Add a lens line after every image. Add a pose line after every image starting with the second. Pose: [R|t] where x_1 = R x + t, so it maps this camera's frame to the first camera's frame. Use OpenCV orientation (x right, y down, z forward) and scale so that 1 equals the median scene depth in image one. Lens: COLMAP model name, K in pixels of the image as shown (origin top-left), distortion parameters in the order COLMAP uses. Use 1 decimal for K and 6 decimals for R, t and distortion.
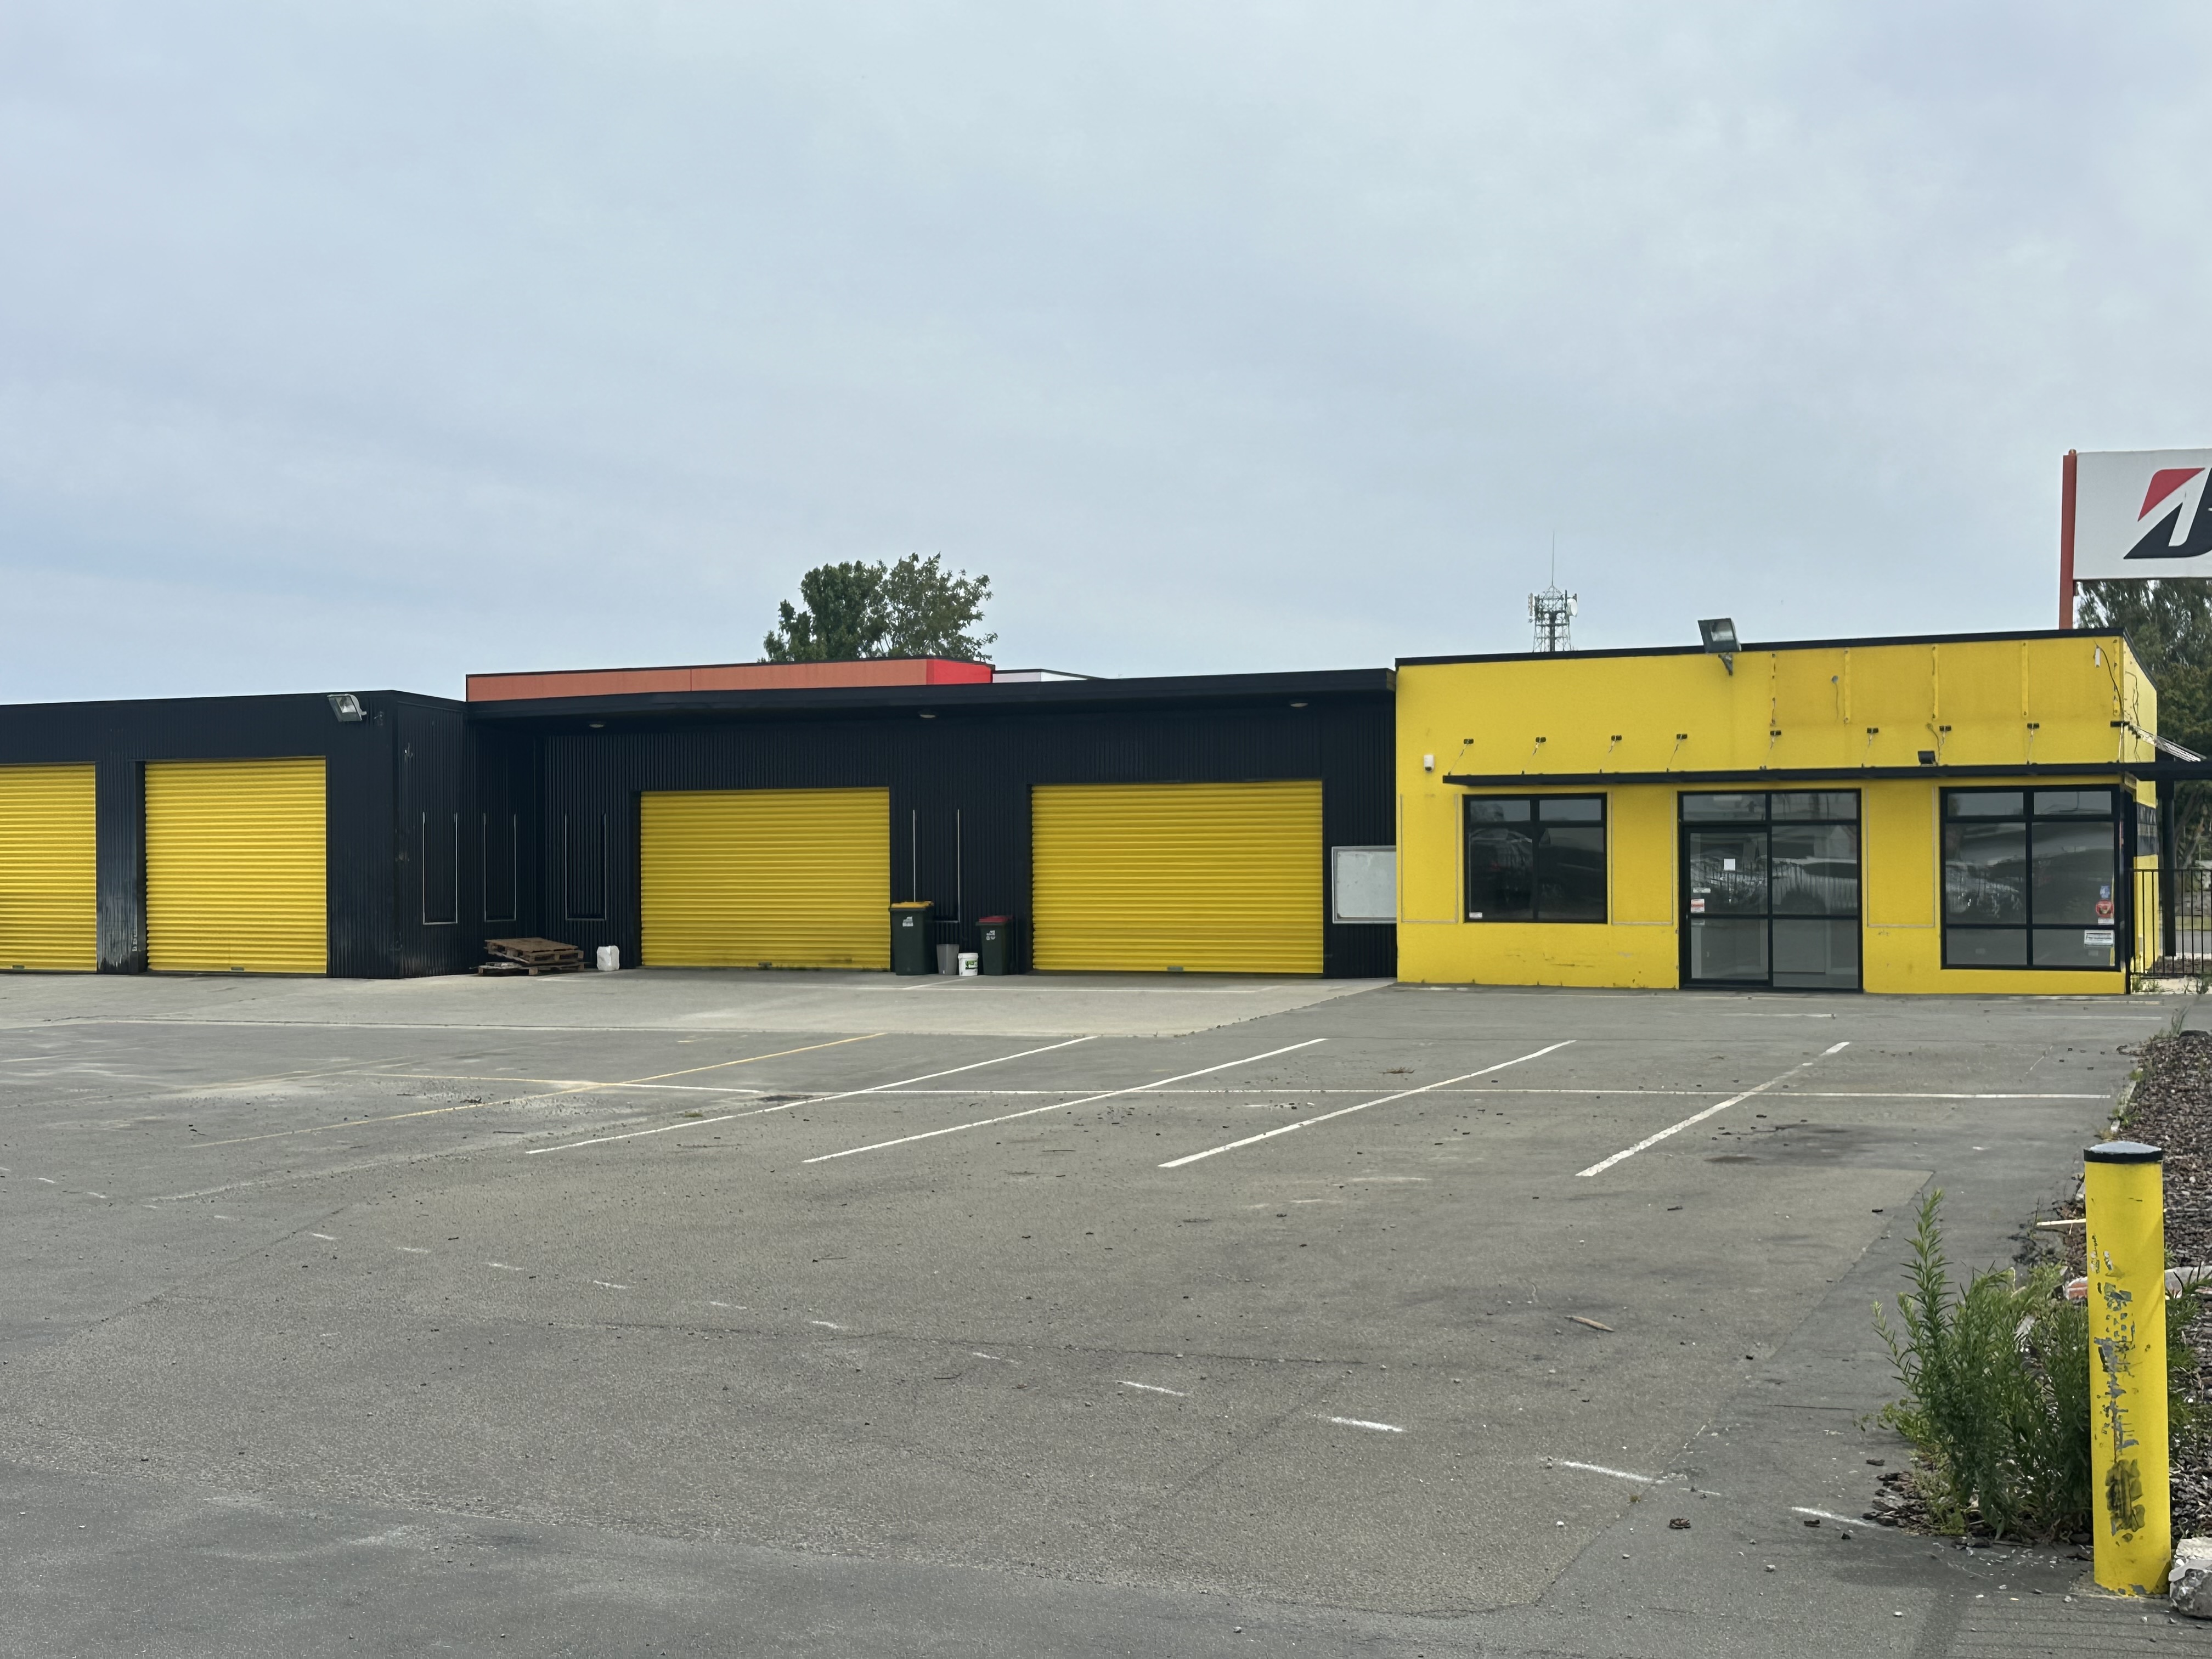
lens RADIAL K [[2434.1, 0, 1064.3], [0, 2434.1, 840.5], [0, 0, 1]] dist [0.113959, 0.000000]
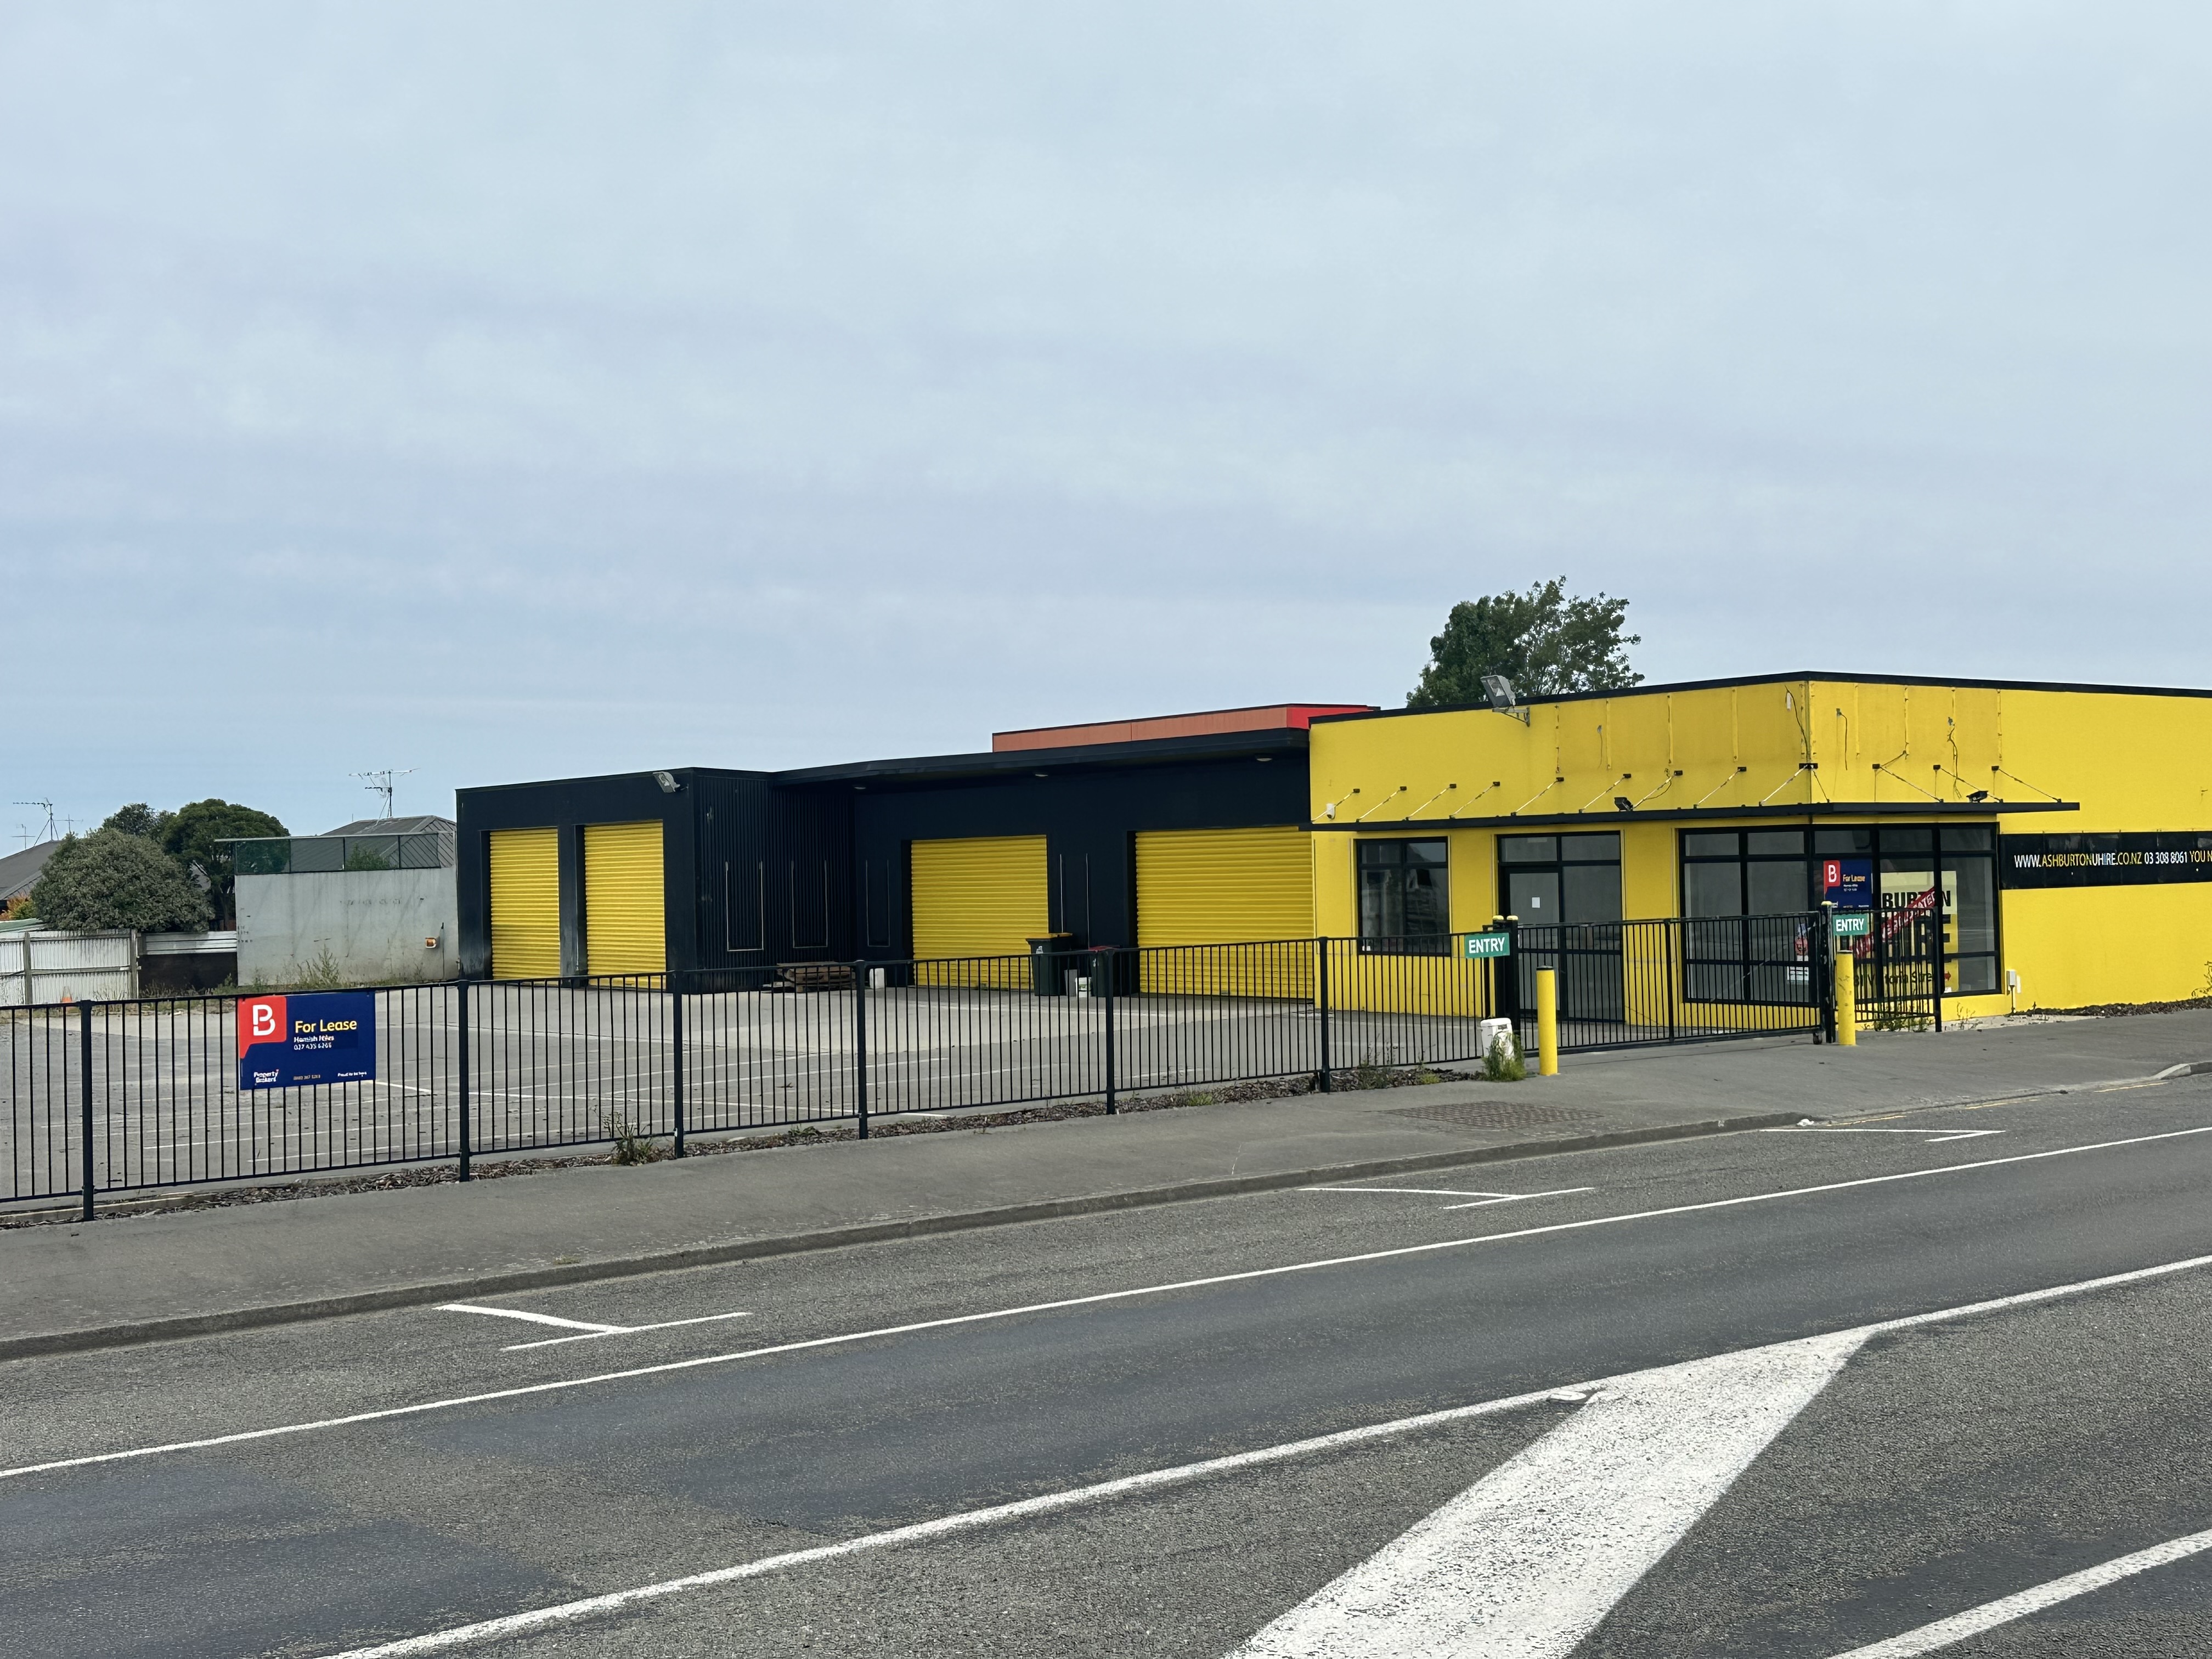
lens RADIAL K [[2434.1, 0, 1113.7], [0, 2434.1, 823.9], [0, 0, 1]] dist [0.113959, 0.000000]
pose [[0.891271, -0.021646, -0.452954, 0.499226], [0.018086, 0.999762, -0.012189, -0.012567], [0.453110, 0.002671, 0.891451, -0.028530]]
